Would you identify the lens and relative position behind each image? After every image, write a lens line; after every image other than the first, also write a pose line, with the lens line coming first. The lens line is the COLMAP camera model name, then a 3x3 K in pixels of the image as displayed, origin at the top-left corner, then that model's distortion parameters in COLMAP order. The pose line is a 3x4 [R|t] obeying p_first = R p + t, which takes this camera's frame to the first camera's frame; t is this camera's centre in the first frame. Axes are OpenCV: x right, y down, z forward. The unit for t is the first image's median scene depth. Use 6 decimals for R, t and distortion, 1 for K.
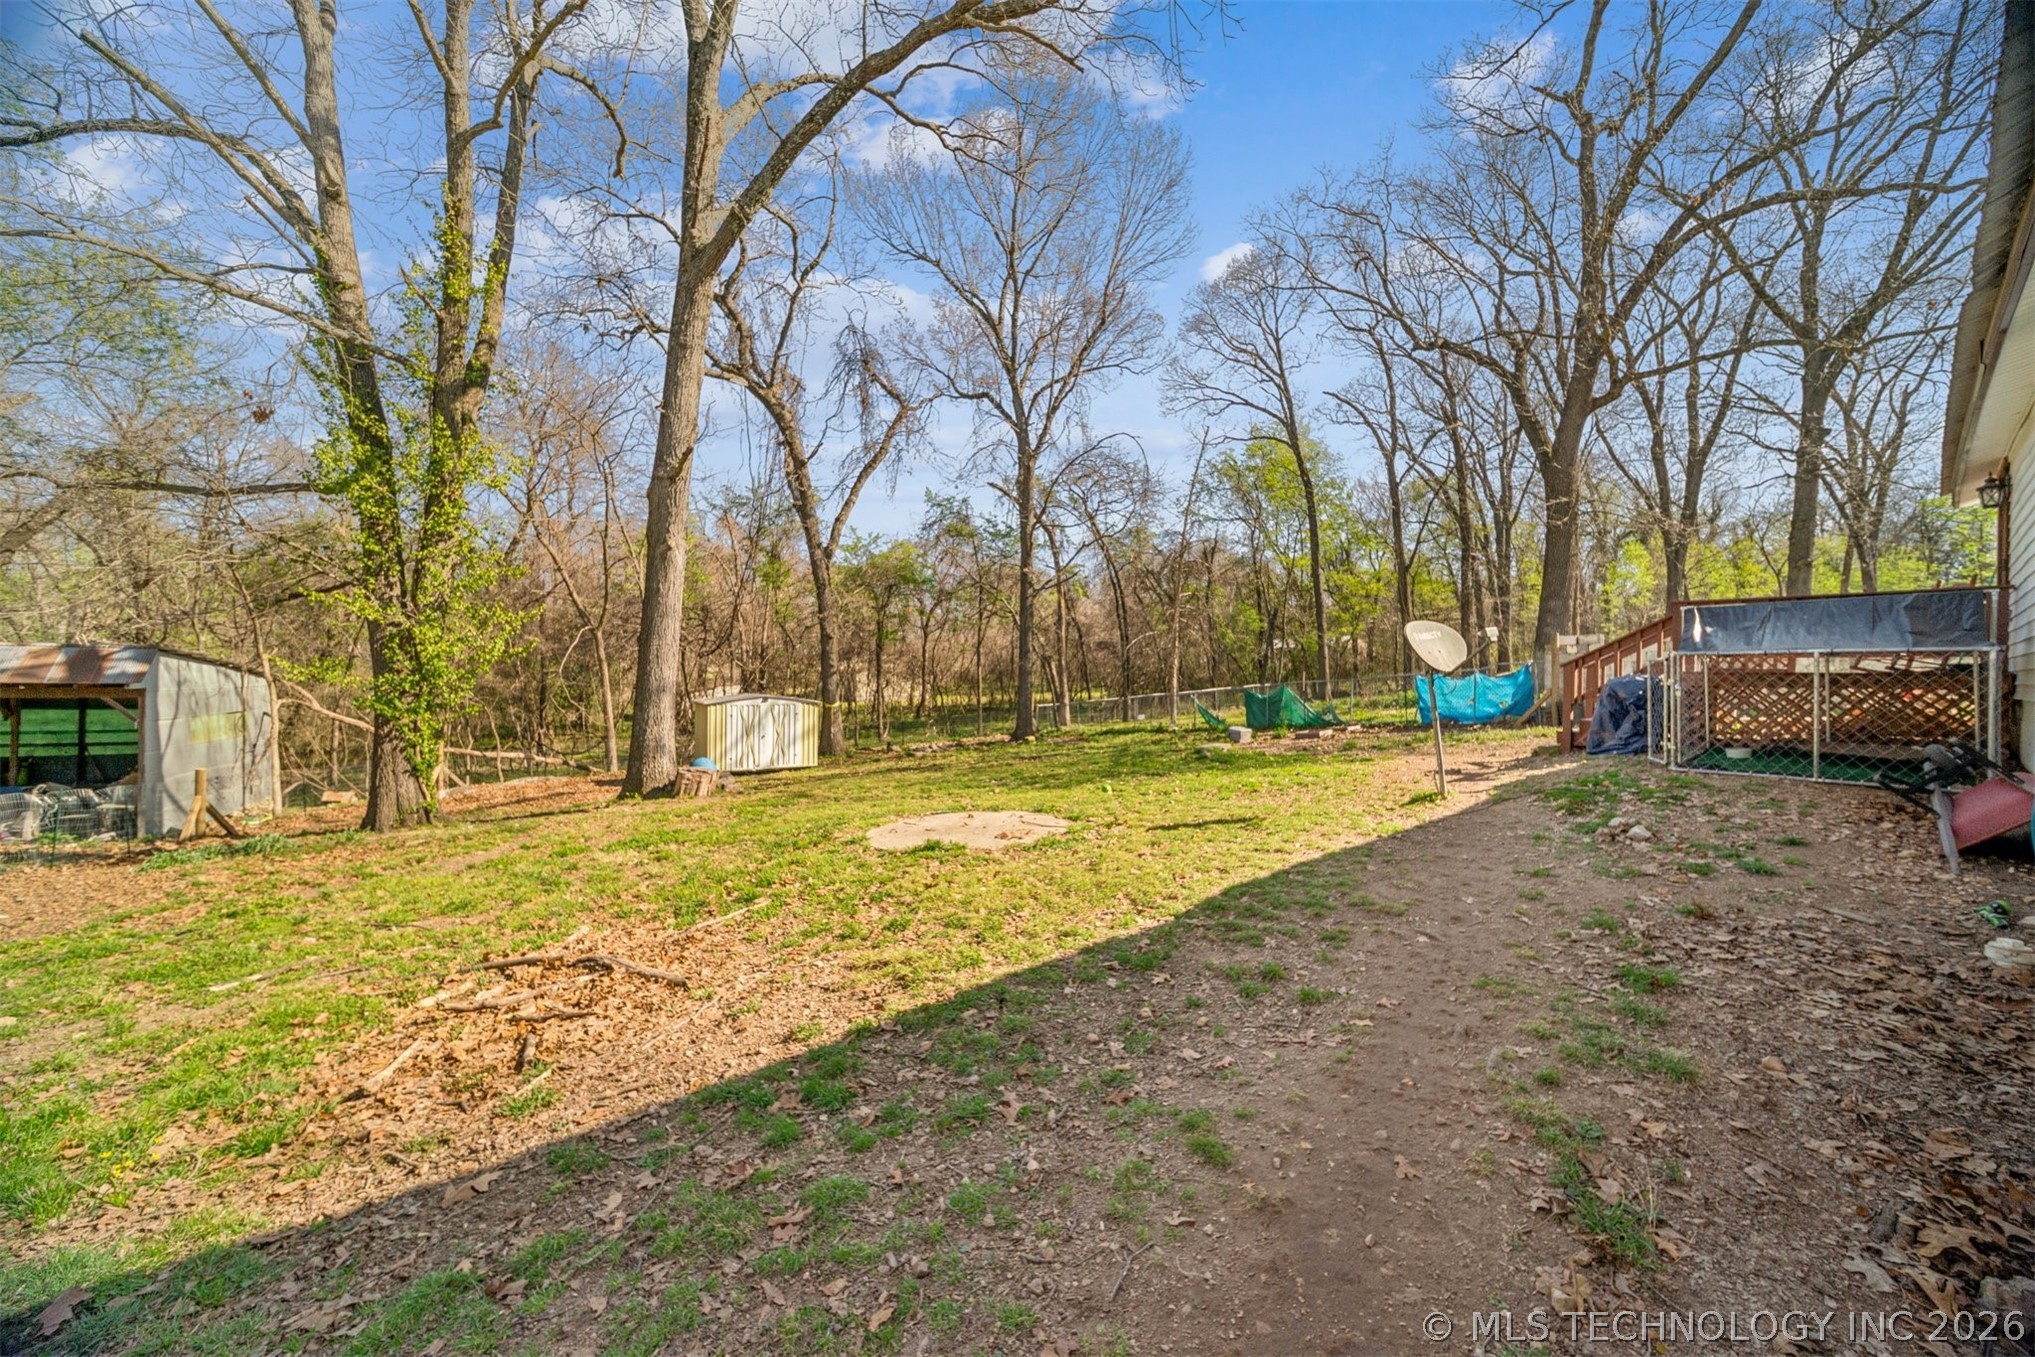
lens RADIAL K [[726.6, 0, 1018.9], [0, 726.6, 694.8], [0, 0, 1]] dist [0.000486, 0.000038]
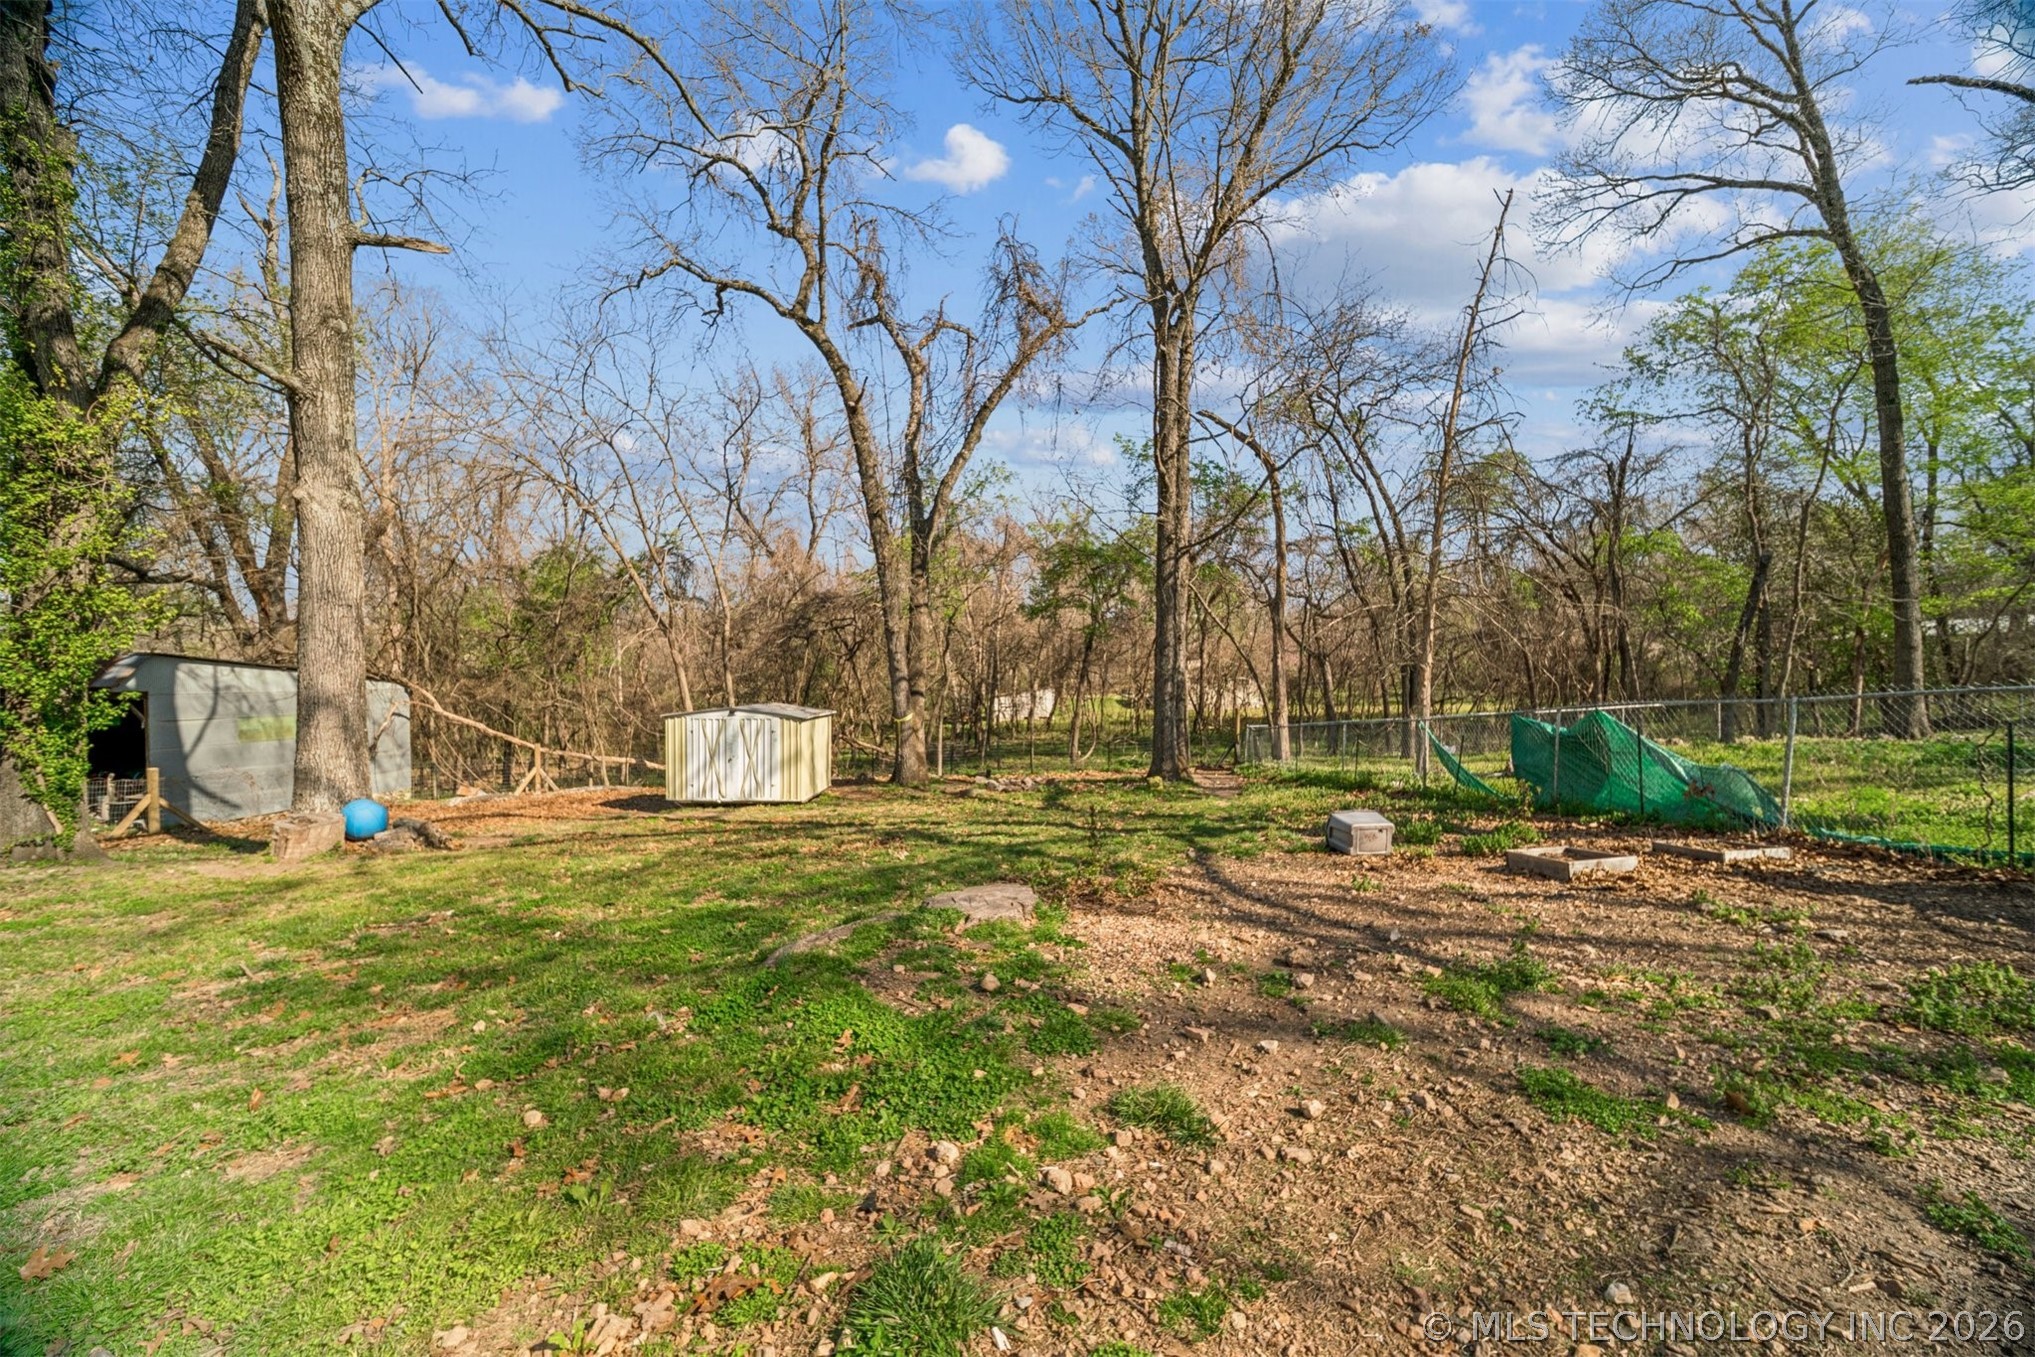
lens RADIAL K [[726.6, 0, 1018.9], [0, 726.6, 694.8], [0, 0, 1]] dist [0.000486, 0.000038]
pose [[0.835734, 0.015358, -0.548920, 0.311378], [-0.016040, 0.999865, 0.003554, -0.020071], [0.548900, 0.005835, 0.835867, 0.448369]]
